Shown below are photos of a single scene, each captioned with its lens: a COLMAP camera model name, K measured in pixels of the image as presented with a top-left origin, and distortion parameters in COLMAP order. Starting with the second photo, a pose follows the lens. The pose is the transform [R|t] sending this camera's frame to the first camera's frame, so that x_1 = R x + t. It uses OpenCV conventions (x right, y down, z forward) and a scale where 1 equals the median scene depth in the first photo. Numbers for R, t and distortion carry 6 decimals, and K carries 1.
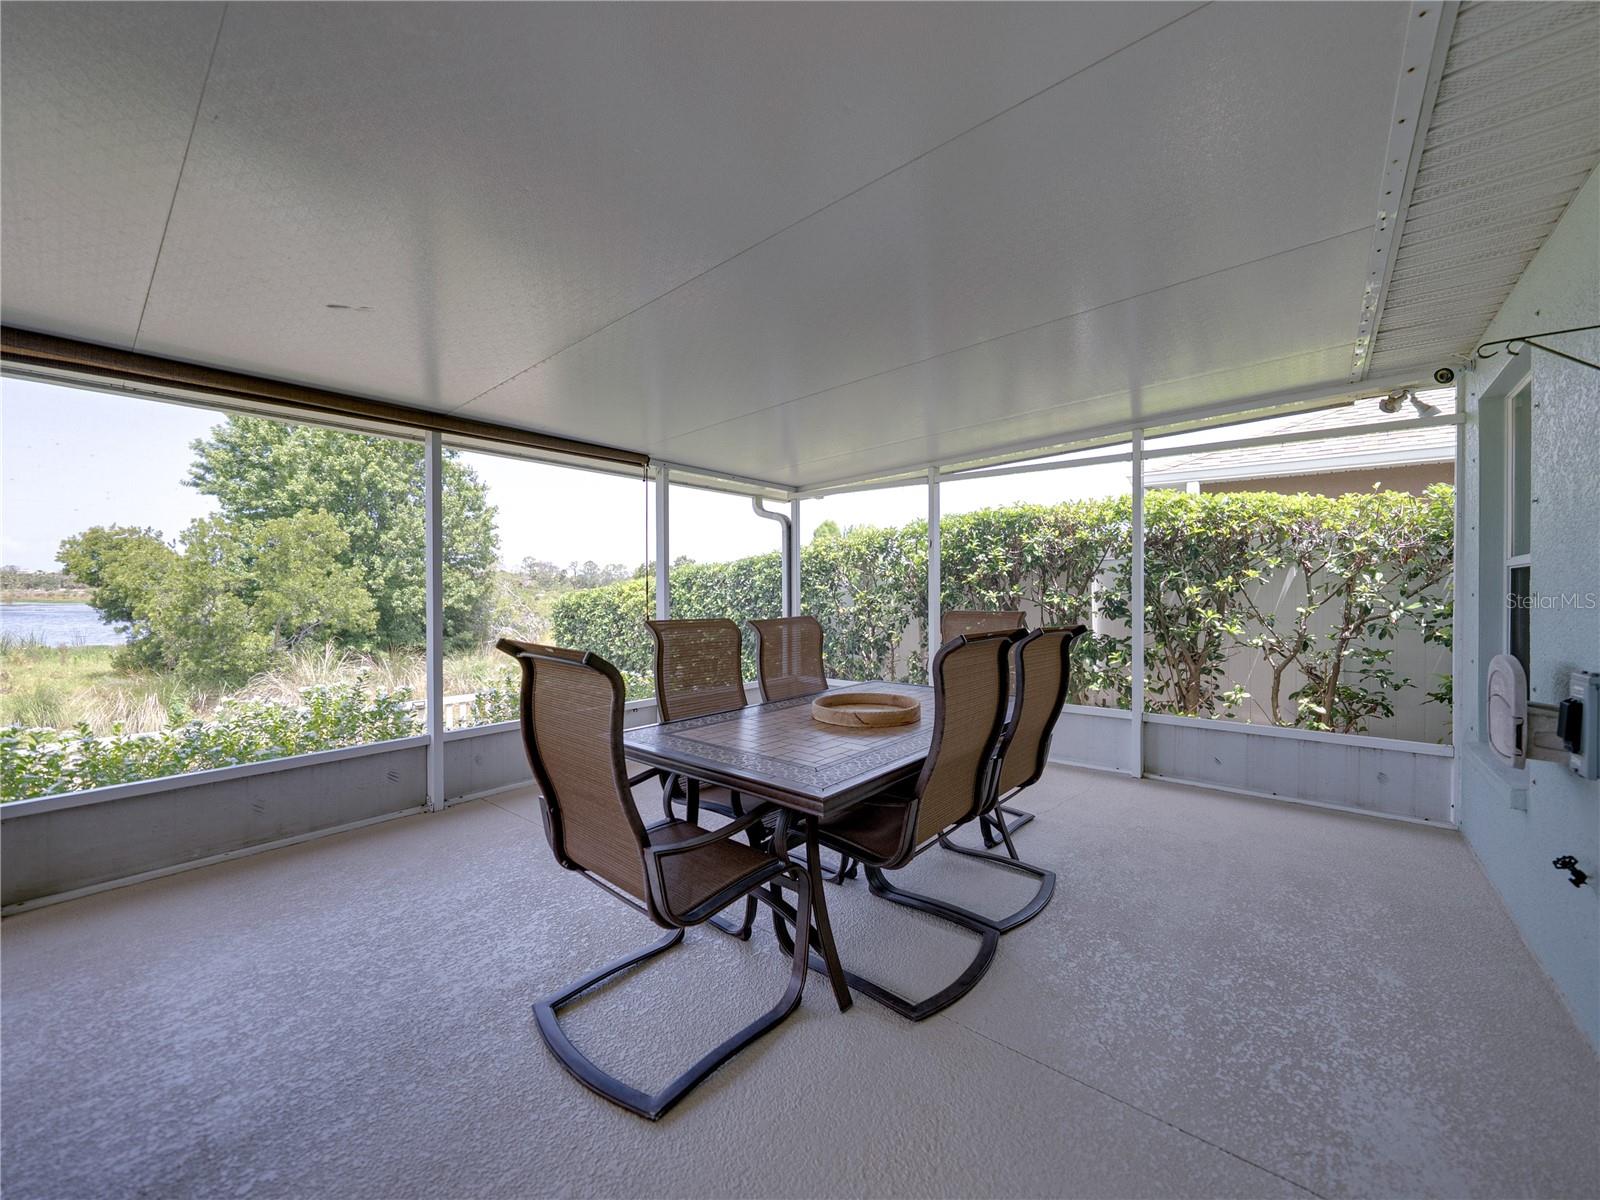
lens RADIAL K [[618.9, 0, 800.9], [0, 618.9, 598.2], [0, 0, 1]] dist [-0.004329, 0.000608]
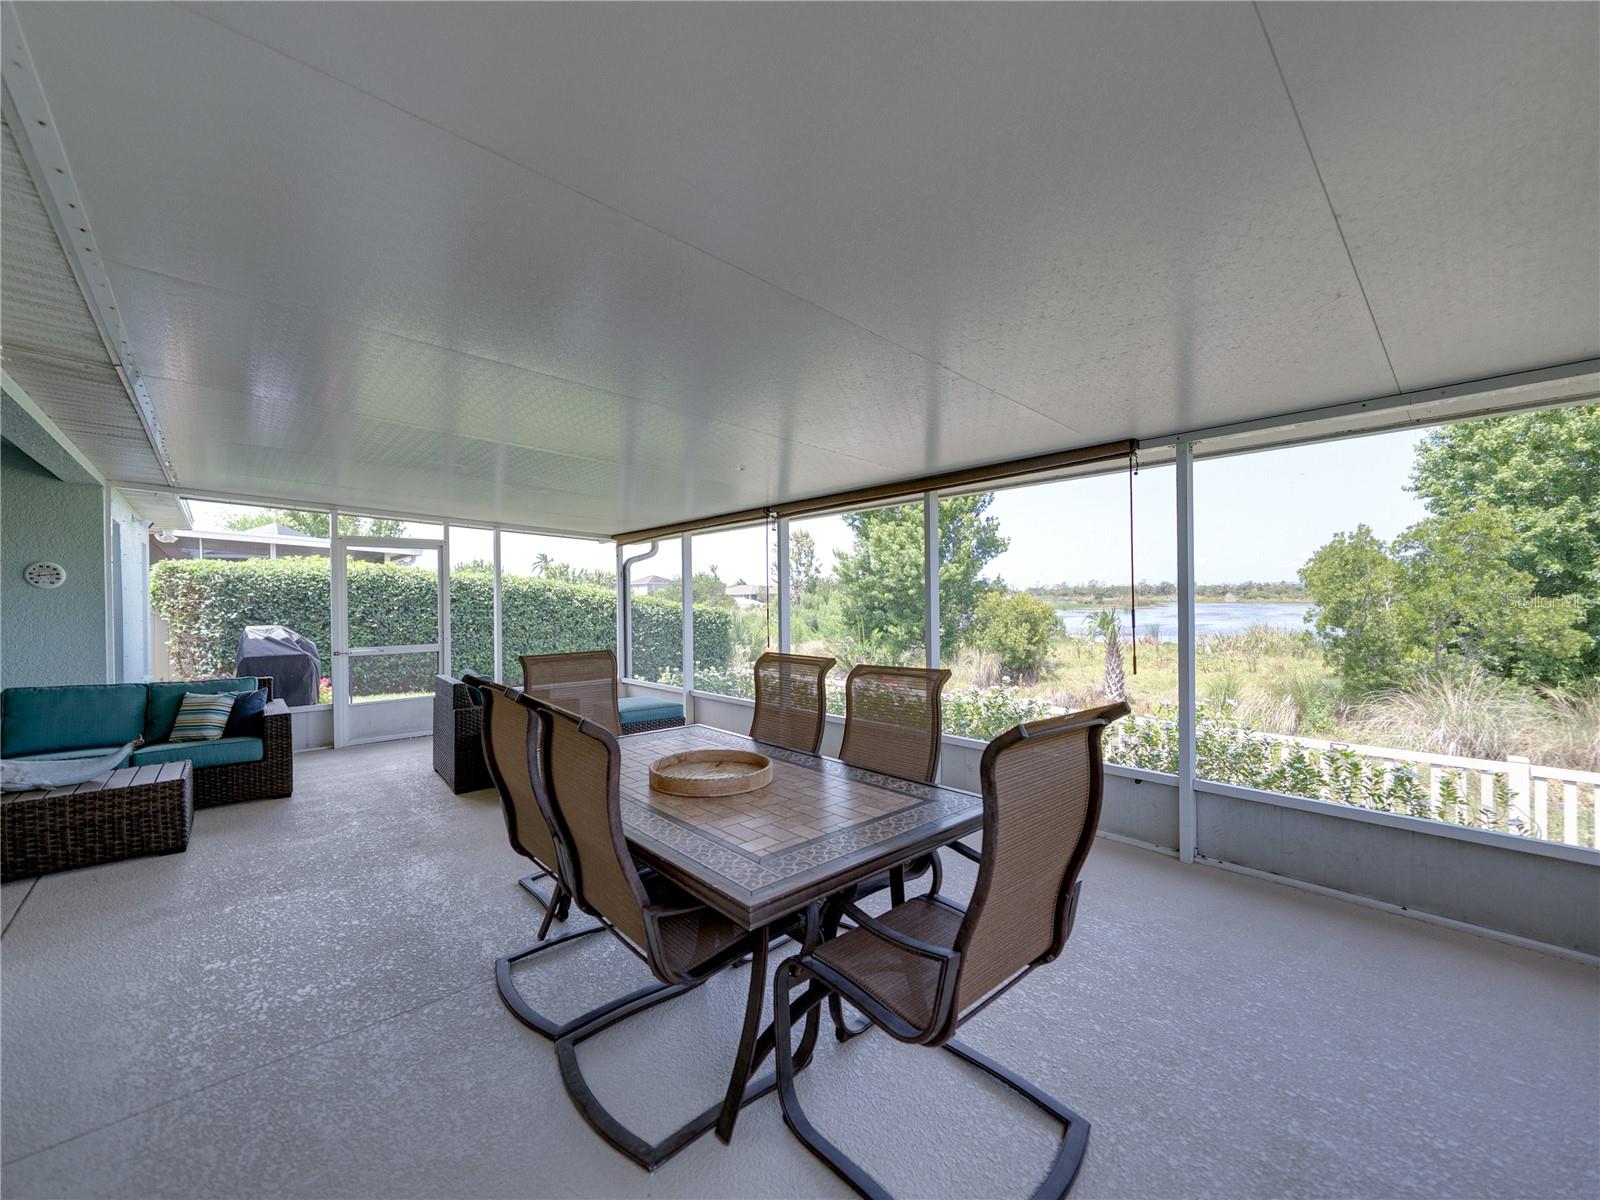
lens RADIAL K [[618.9, 0, 785.8], [0, 618.9, 603.3], [0, 0, 1]] dist [-0.004329, 0.000608]
pose [[-0.141601, 0.001851, -0.989922, 0.173409], [-0.002836, 0.999993, 0.002276, -0.011133], [0.989920, 0.003130, -0.141595, 0.222407]]
